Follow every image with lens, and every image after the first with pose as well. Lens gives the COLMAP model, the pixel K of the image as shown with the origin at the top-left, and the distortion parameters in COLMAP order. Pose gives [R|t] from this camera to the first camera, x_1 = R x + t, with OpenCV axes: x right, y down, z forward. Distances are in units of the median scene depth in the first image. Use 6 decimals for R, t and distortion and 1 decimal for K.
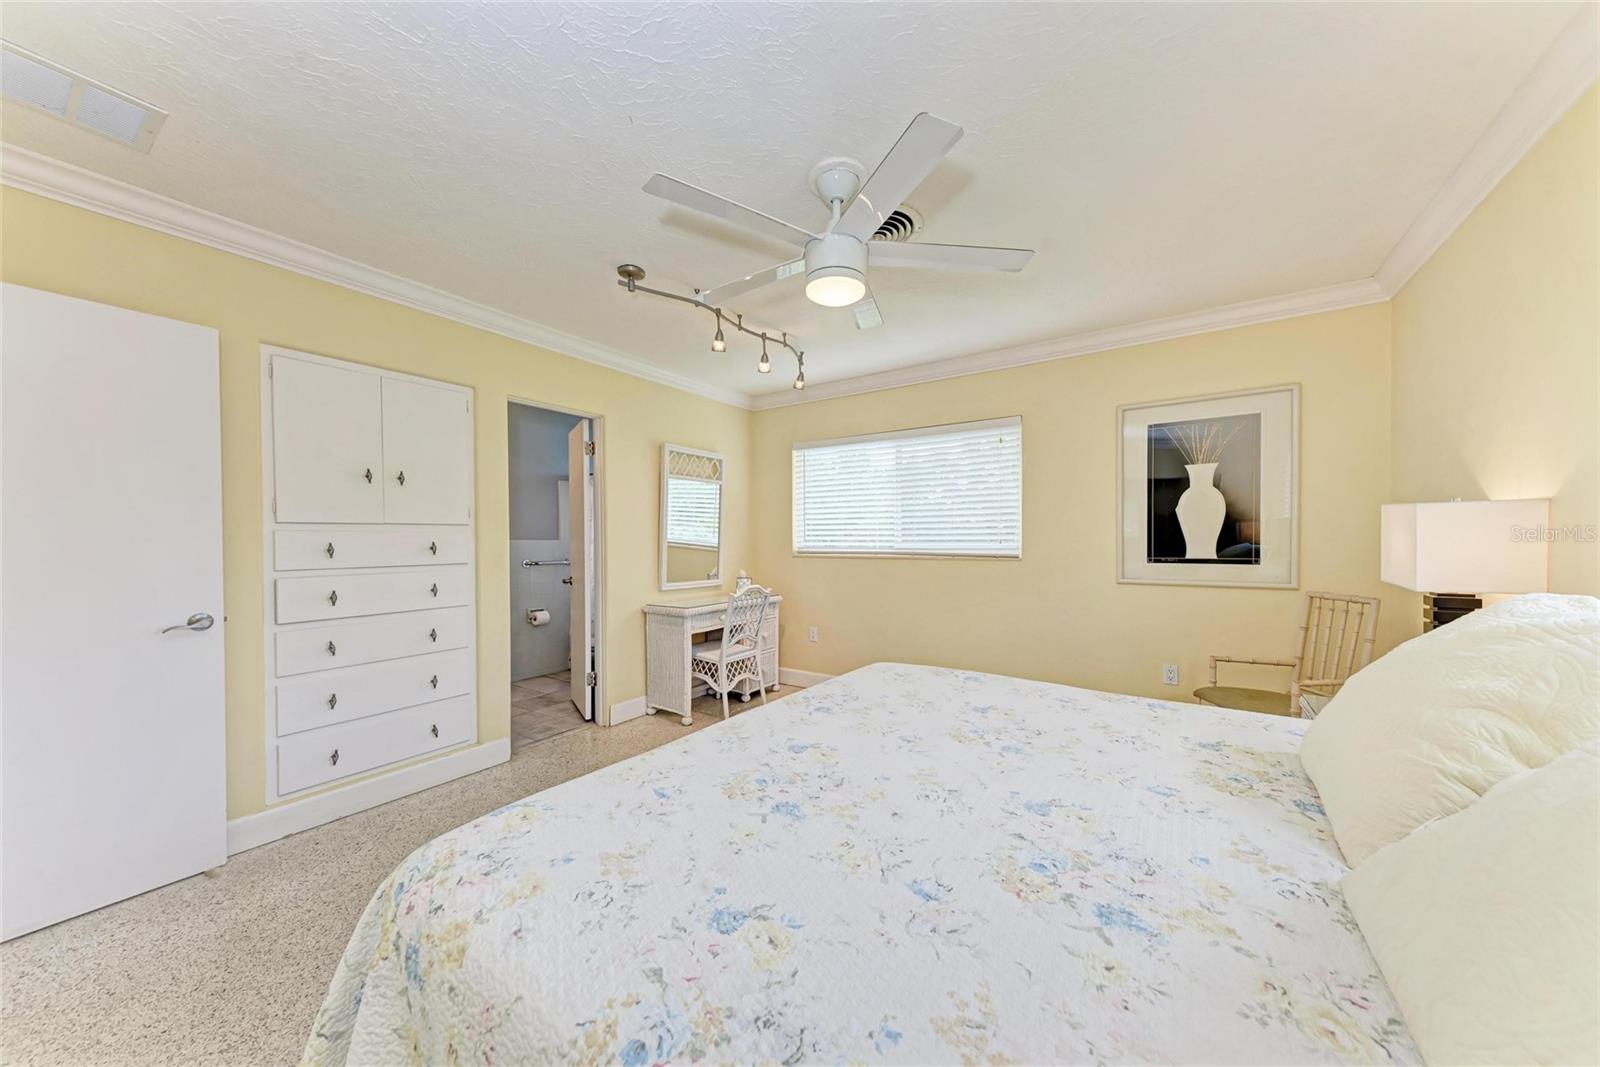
lens RADIAL K [[545.9, 0, 803.8], [0, 545.9, 541.8], [0, 0, 1]] dist [0.007644, -0.002542]
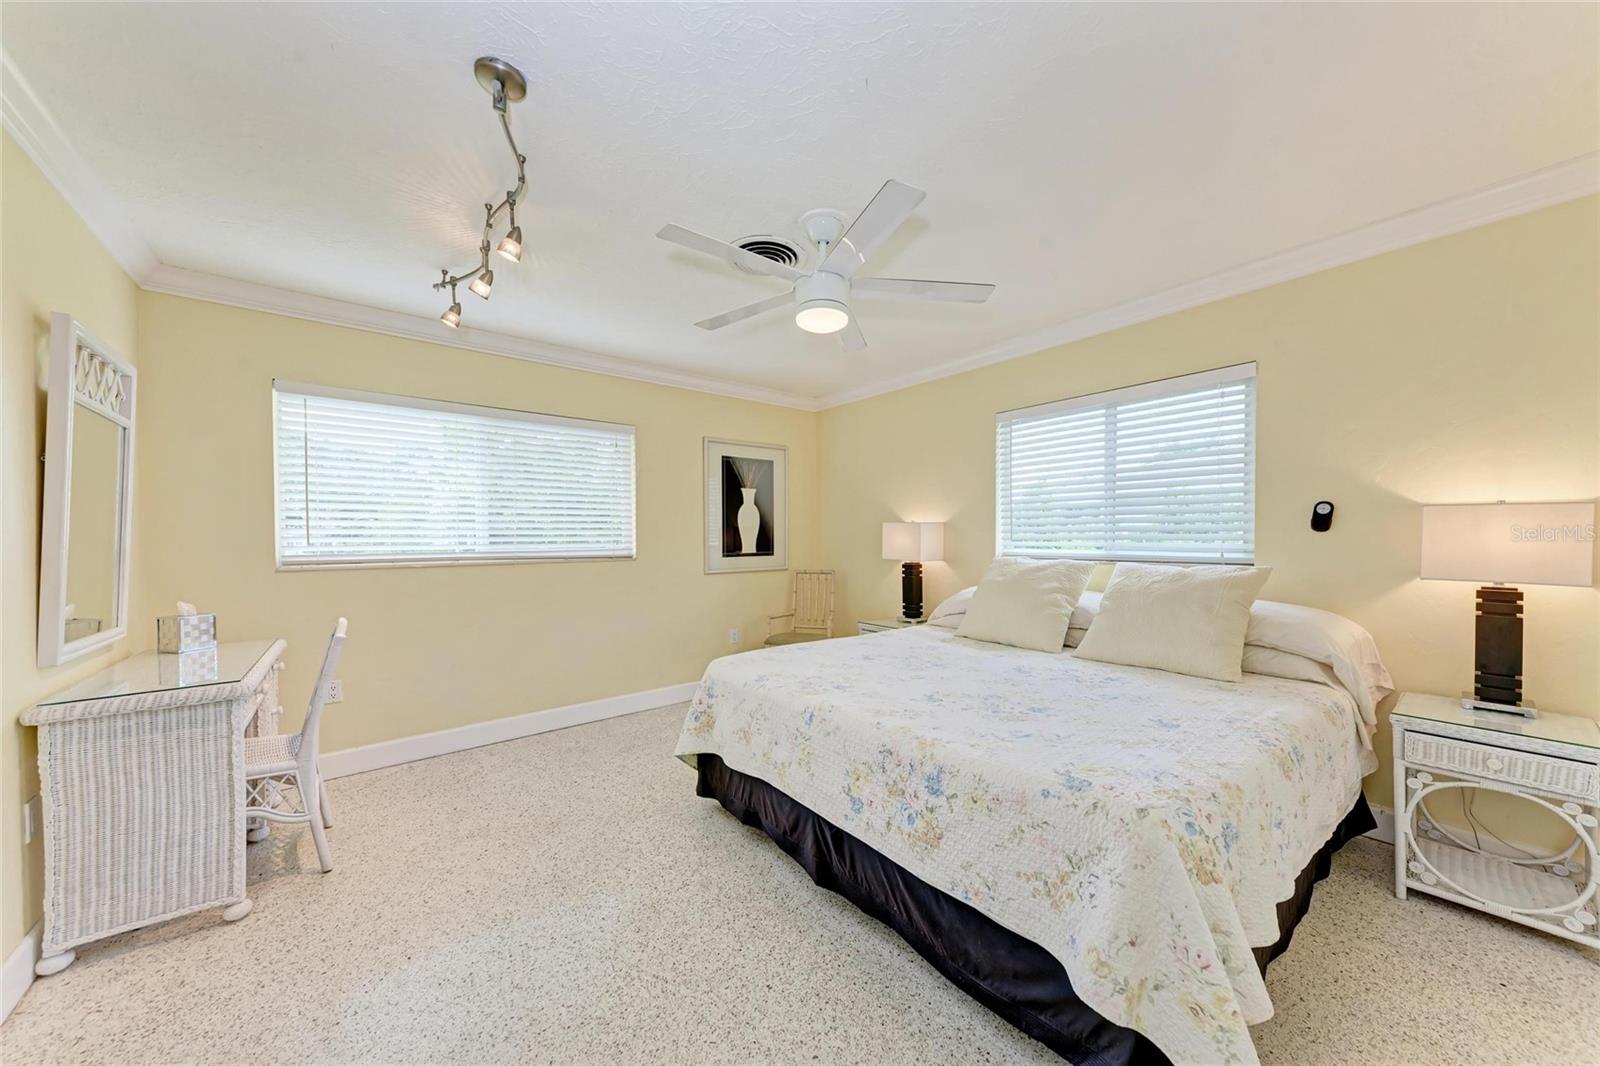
lens RADIAL K [[545.9, 0, 804.7], [0, 545.9, 538.1], [0, 0, 1]] dist [0.007644, -0.002542]
pose [[0.298104, 0.003596, 0.954526, -0.608875], [0.010586, 0.999919, -0.007073, 0.002532], [-0.954475, 0.012213, 0.298042, 0.414138]]
